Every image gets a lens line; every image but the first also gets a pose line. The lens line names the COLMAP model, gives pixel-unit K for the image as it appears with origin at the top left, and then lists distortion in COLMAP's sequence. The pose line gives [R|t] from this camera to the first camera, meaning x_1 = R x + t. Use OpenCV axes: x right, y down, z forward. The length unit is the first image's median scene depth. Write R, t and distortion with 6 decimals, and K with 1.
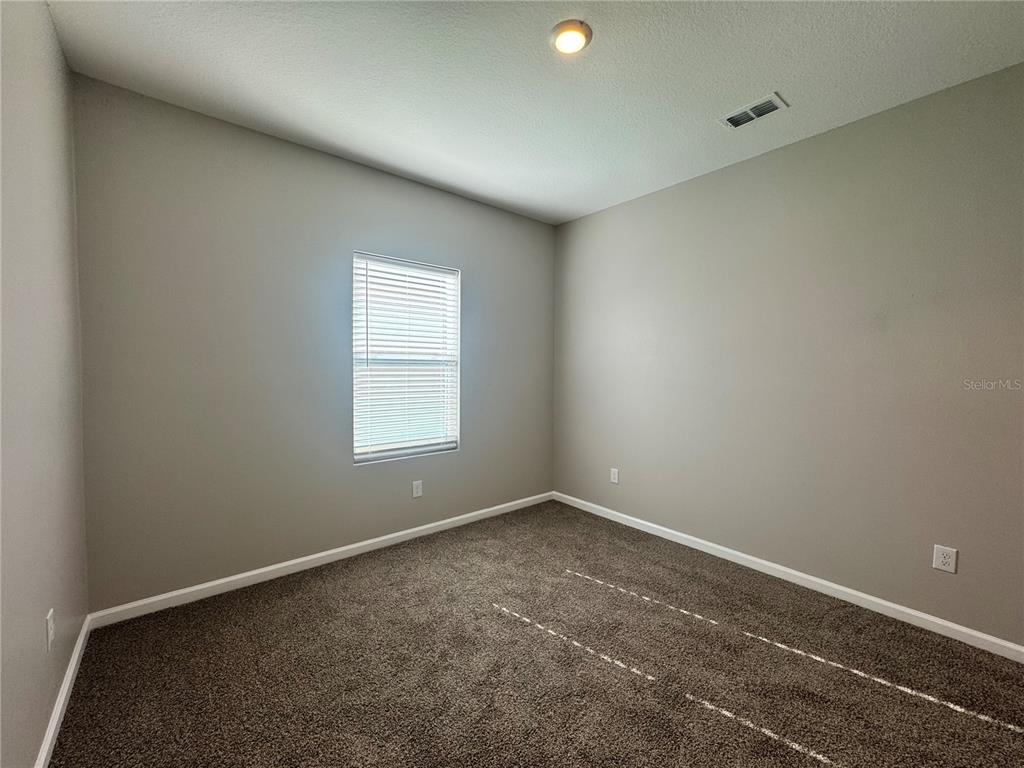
lens RADIAL K [[408.7, 0, 512.0], [0, 408.7, 384.0], [0, 0, 1]] dist [-0.001921, 0.000030]
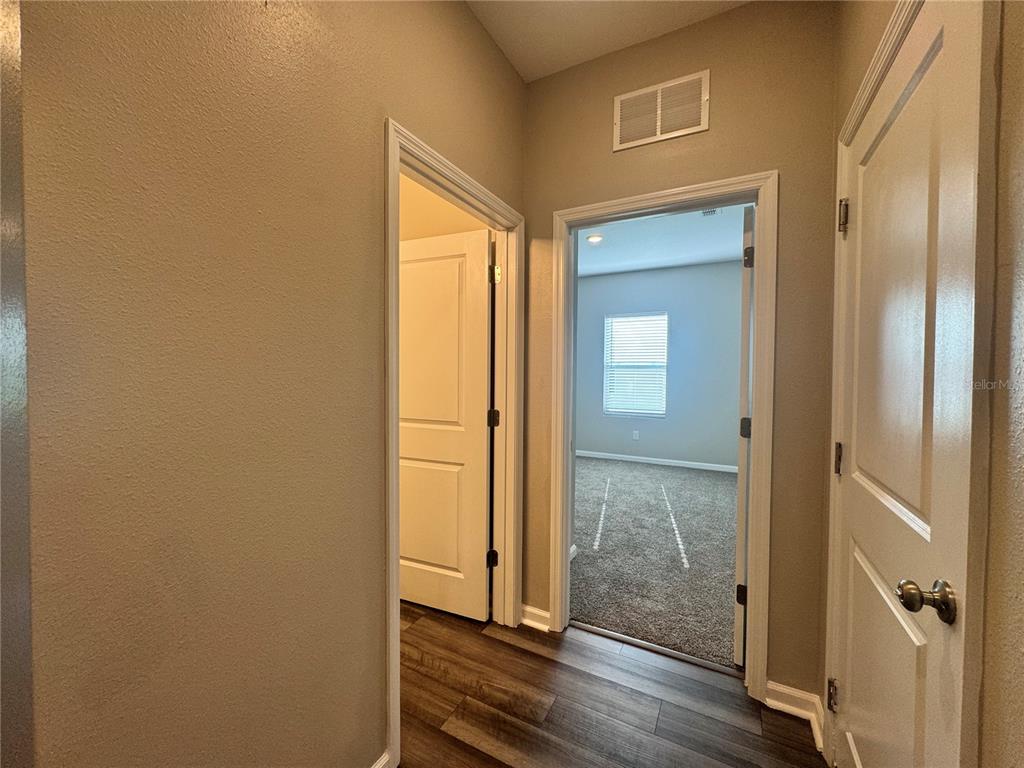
lens RADIAL K [[408.7, 0, 512.0], [0, 408.7, 384.0], [0, 0, 1]] dist [-0.001921, 0.000030]
pose [[0.377058, 0.024683, -0.925861, 1.398252], [-0.045289, 0.998940, 0.008187, 0.039175], [0.925082, 0.038845, 0.377777, -0.251642]]
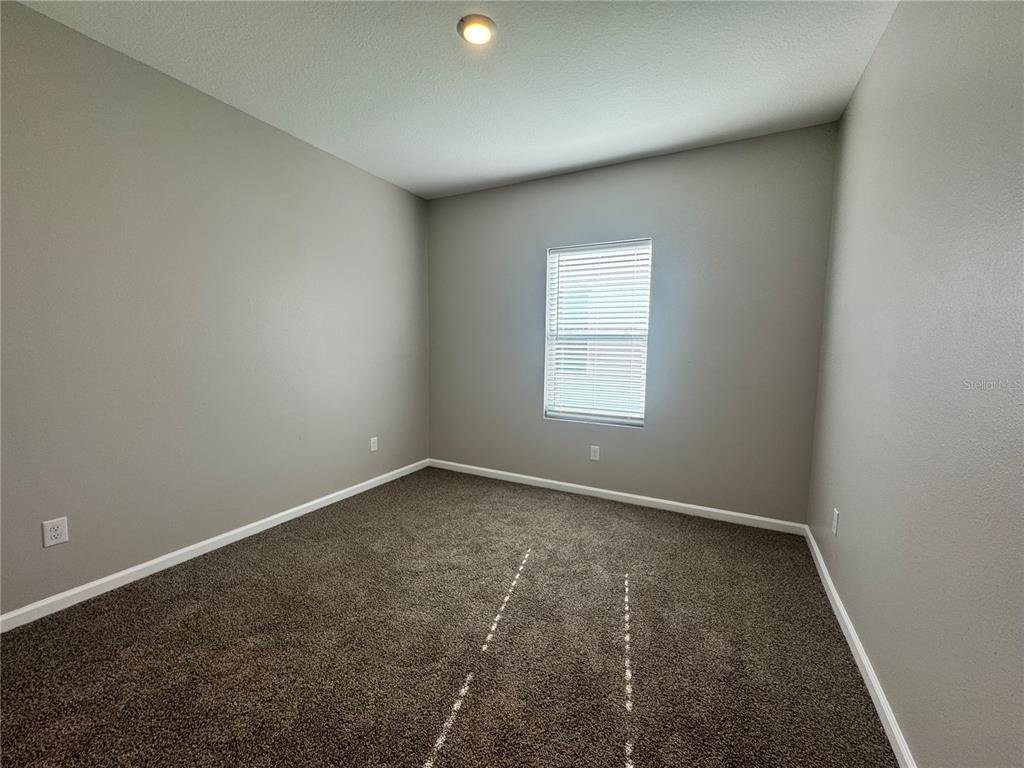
lens RADIAL K [[408.7, 0, 512.0], [0, 408.7, 384.0], [0, 0, 1]] dist [-0.001921, 0.000030]
pose [[0.387290, 0.086803, -0.917862, 0.745600], [-0.049879, 0.996073, 0.073154, 0.003072], [0.920608, 0.017450, 0.390099, 0.402392]]
